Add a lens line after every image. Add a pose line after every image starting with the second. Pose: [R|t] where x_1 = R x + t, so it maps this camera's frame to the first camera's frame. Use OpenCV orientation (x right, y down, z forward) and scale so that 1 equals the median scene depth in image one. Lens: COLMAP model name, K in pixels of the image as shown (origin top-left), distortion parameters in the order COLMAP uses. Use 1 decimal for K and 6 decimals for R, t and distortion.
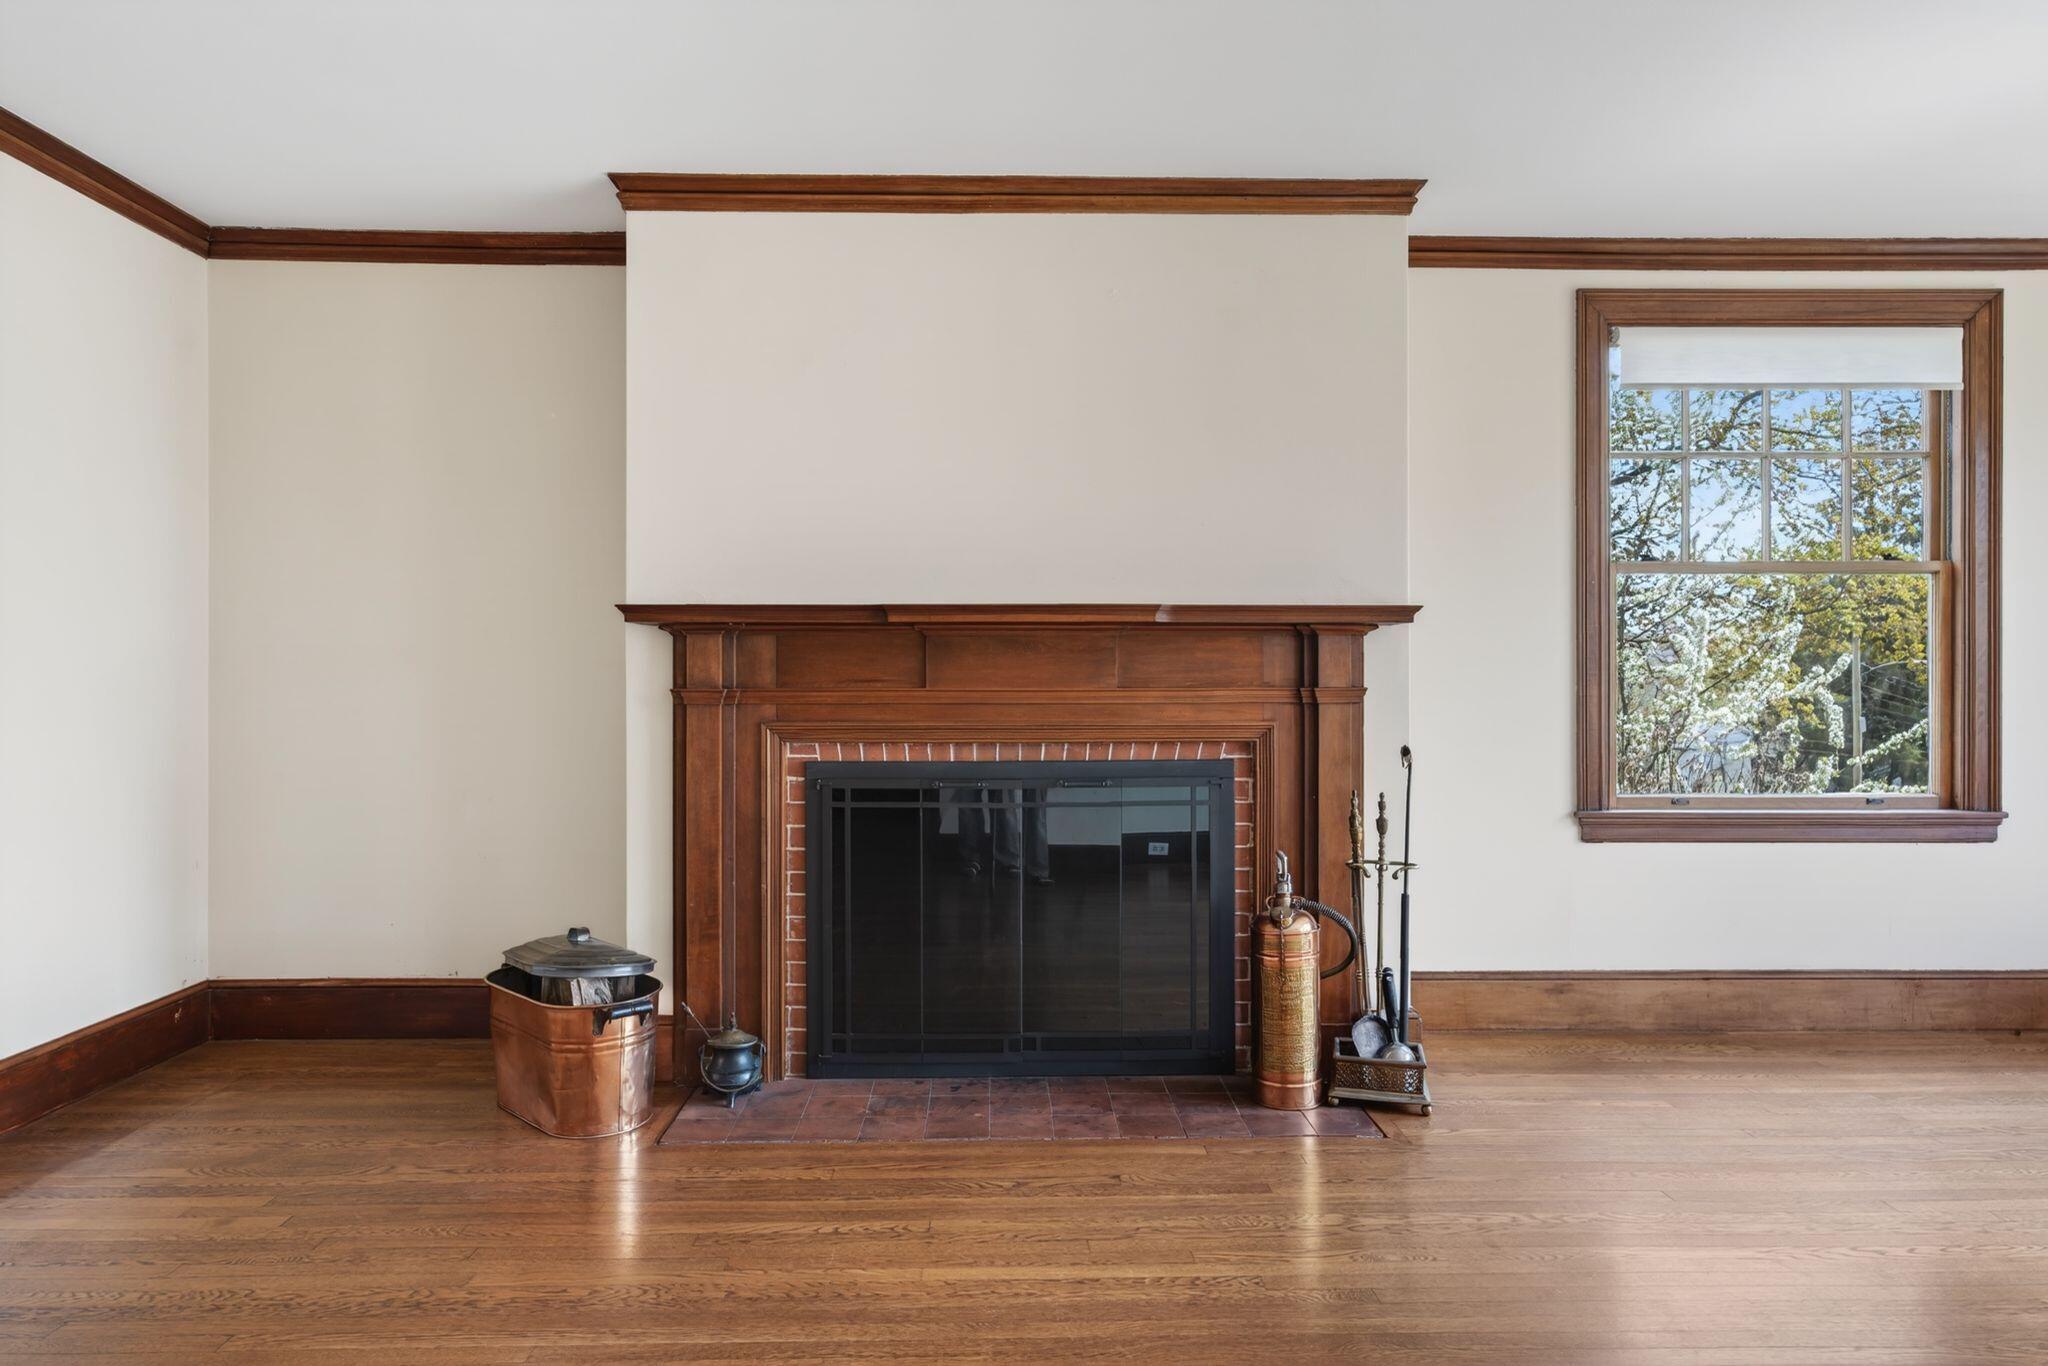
lens RADIAL K [[1245.9, 0, 1021.7], [0, 1245.9, 662.4], [0, 0, 1]] dist [-0.004164, 0.016528]
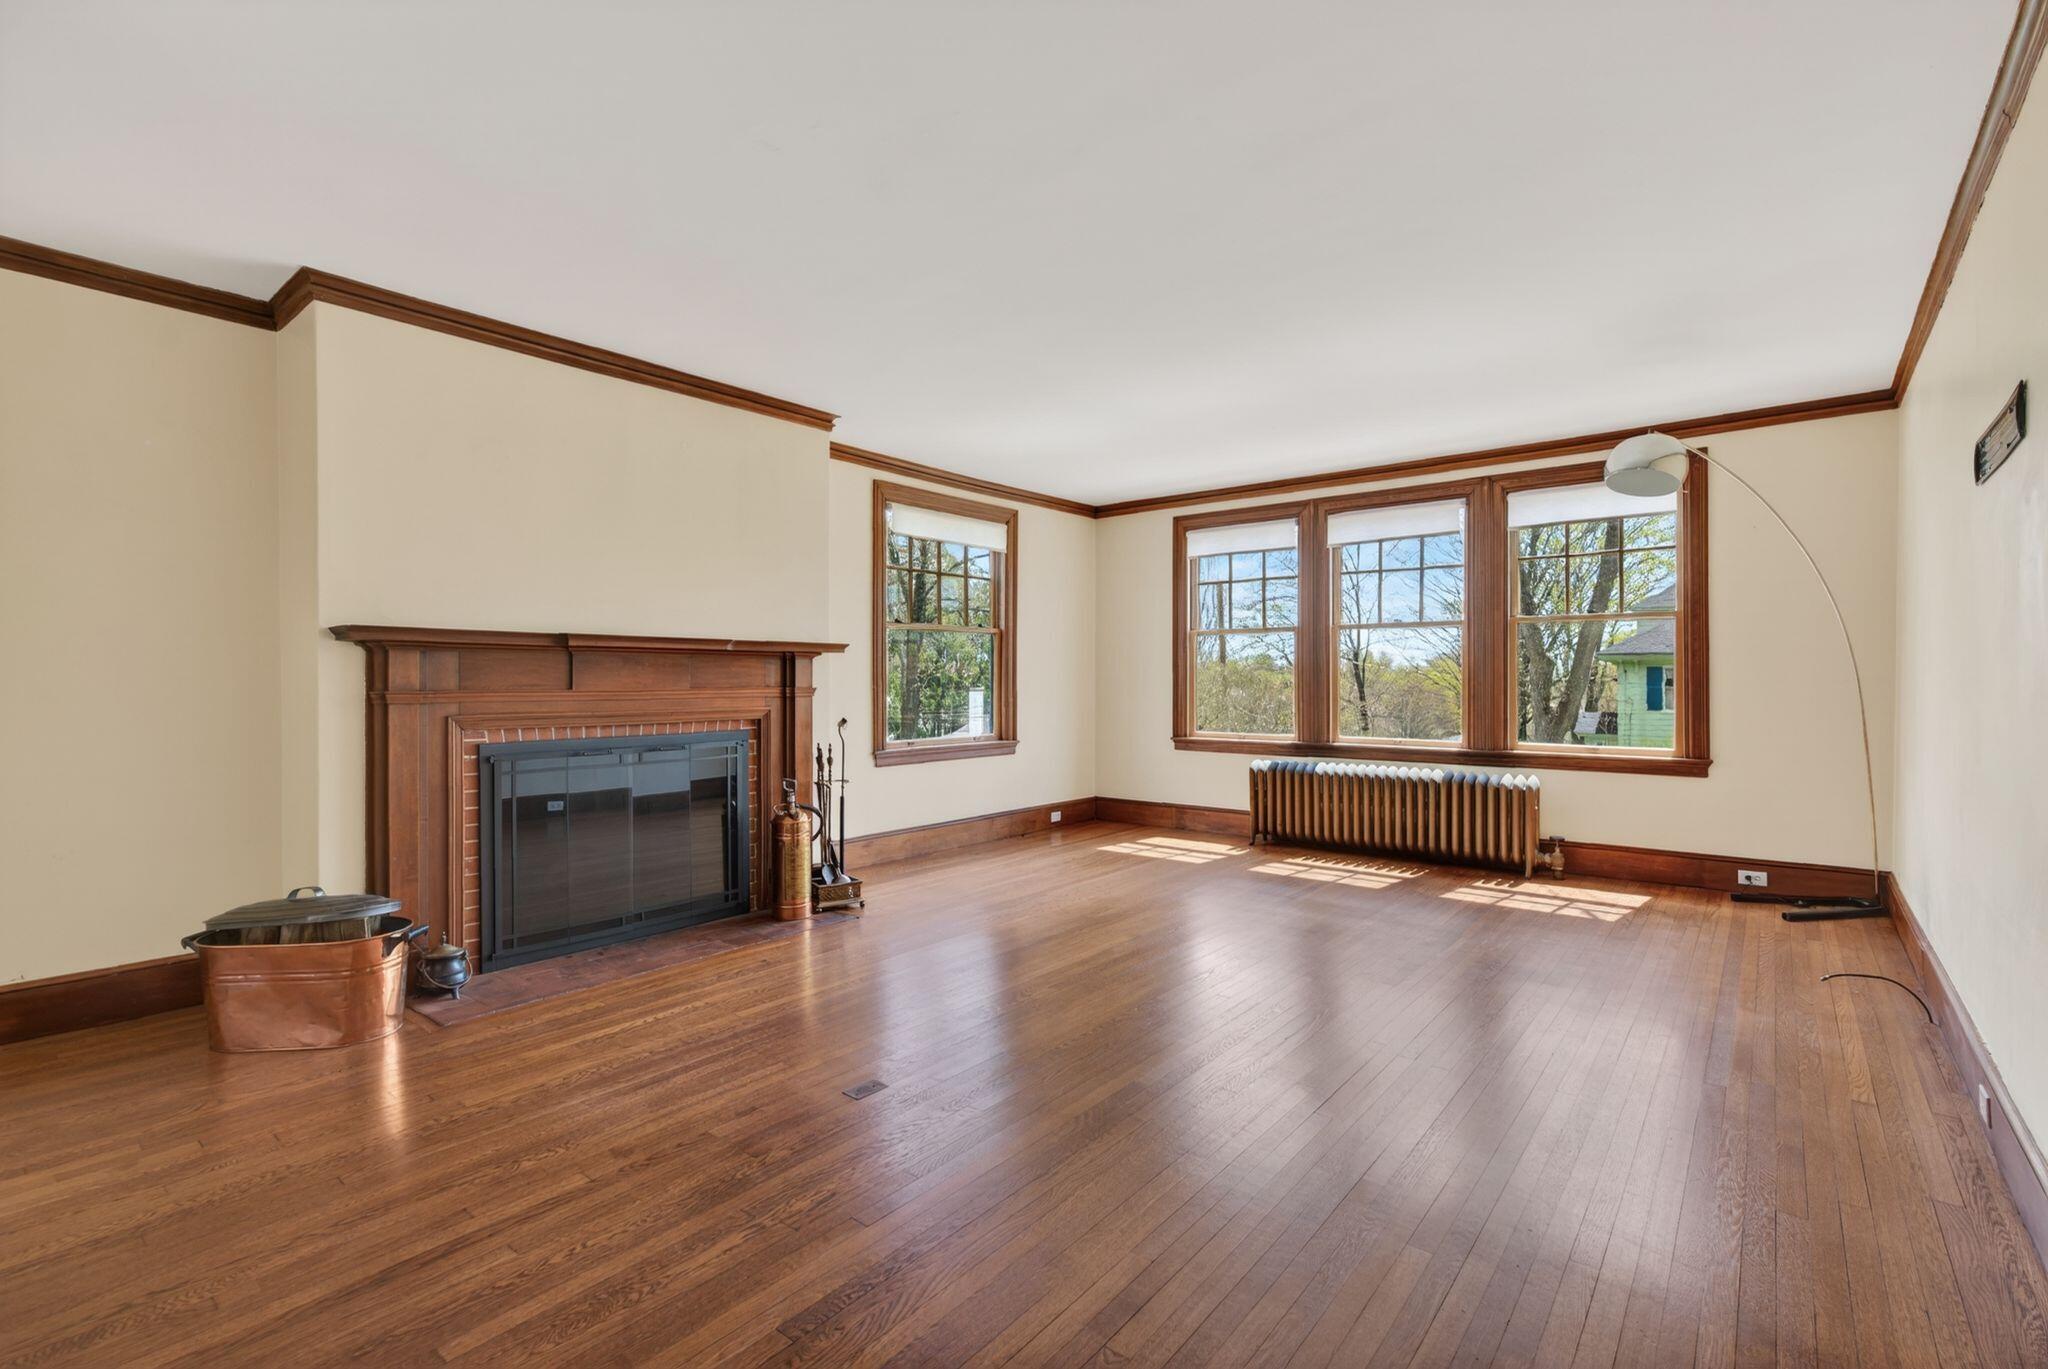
lens RADIAL K [[921.6, 0, 1027.2], [0, 921.6, 672.1], [0, 0, 1]] dist [-0.001260, 0.000349]
pose [[0.649733, 0.005893, 0.760140, -0.555447], [-0.008335, 0.999965, -0.000628, -0.004144], [-0.760117, -0.005928, 0.649759, -0.119026]]
